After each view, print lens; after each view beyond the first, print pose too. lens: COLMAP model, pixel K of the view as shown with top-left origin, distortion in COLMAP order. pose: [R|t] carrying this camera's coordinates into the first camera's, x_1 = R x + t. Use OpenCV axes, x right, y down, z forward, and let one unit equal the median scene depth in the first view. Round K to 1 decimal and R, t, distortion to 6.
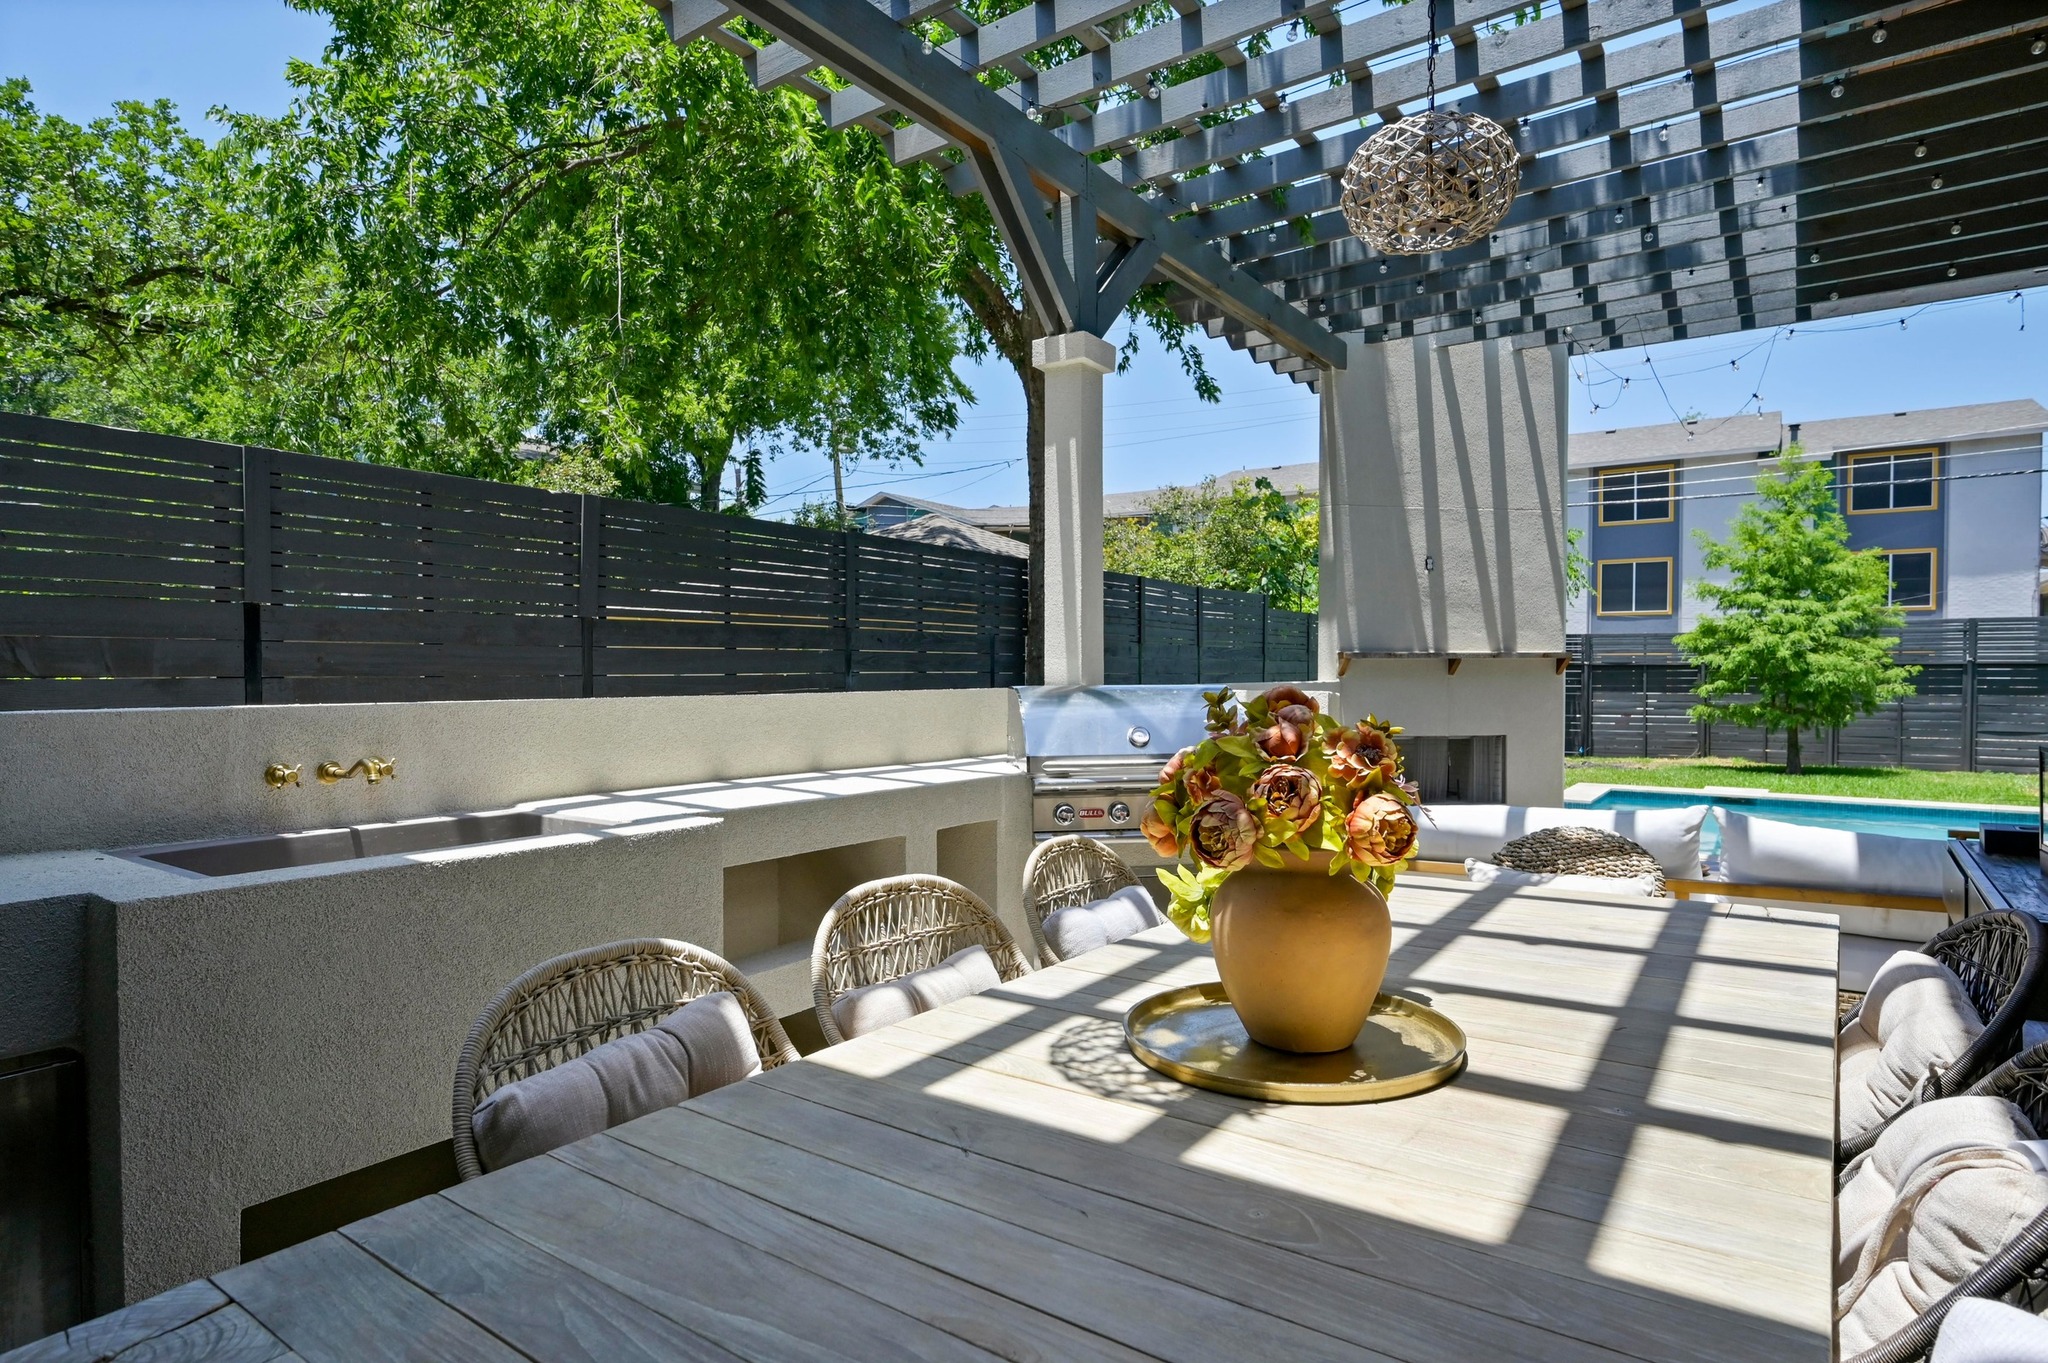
lens RADIAL K [[1123.7, 0, 1024.0], [0, 1123.7, 681.5], [0, 0, 1]] dist [-0.000019, 0.000080]
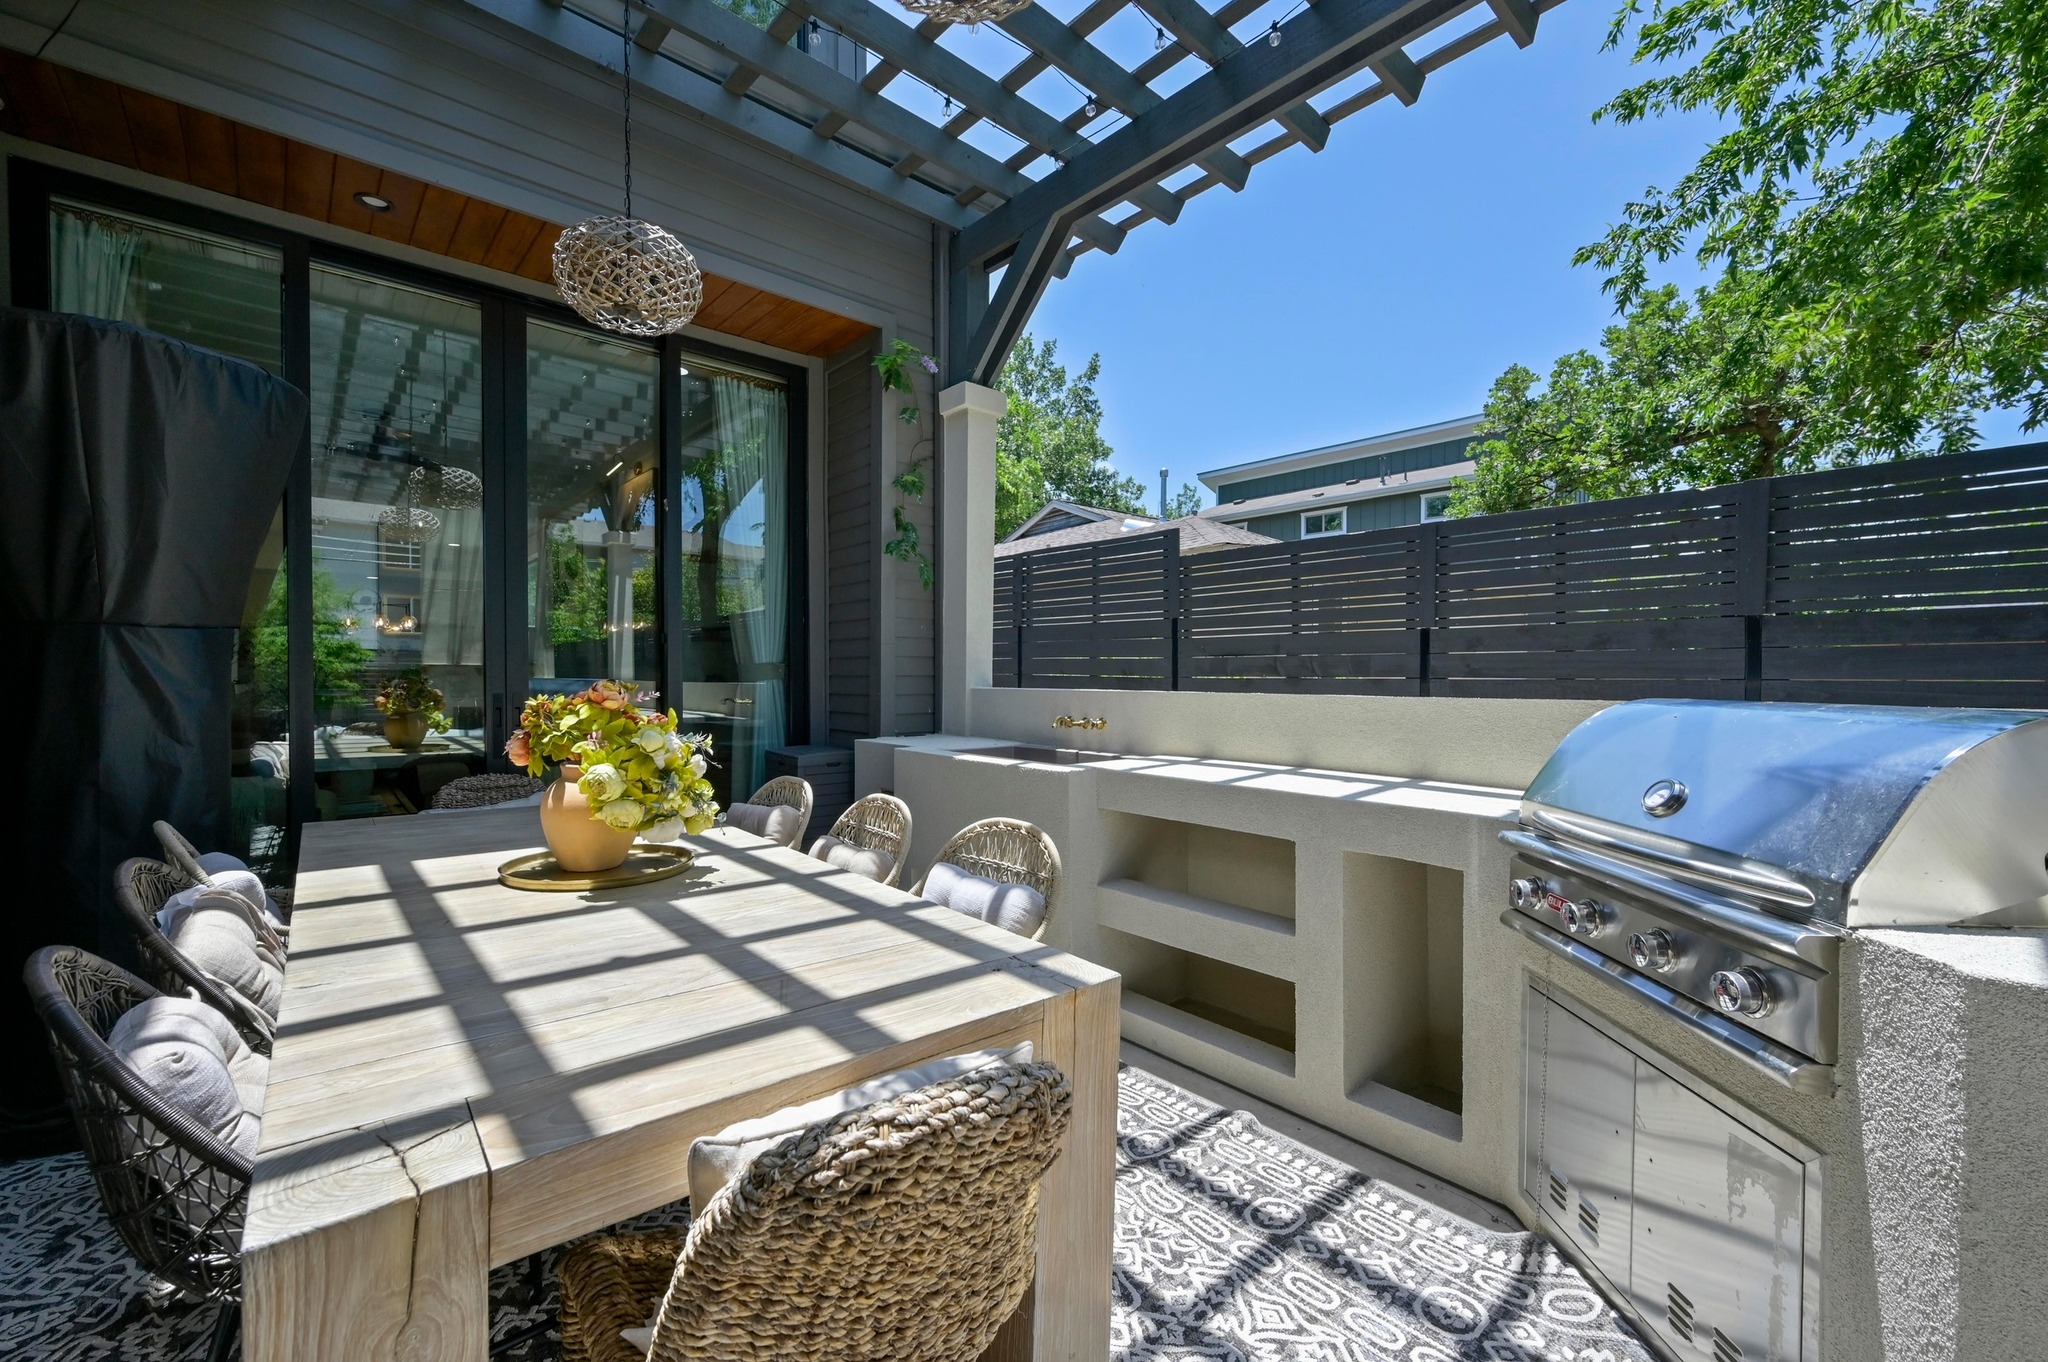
lens RADIAL K [[846.3, 0, 1024.0], [0, 846.3, 681.0], [0, 0, 1]] dist [-0.000469, -0.000044]
pose [[-0.215511, 0.010525, -0.976445, 0.567282], [-0.011089, 0.999851, 0.013224, -0.009110], [0.976438, 0.013677, -0.215363, 0.777897]]
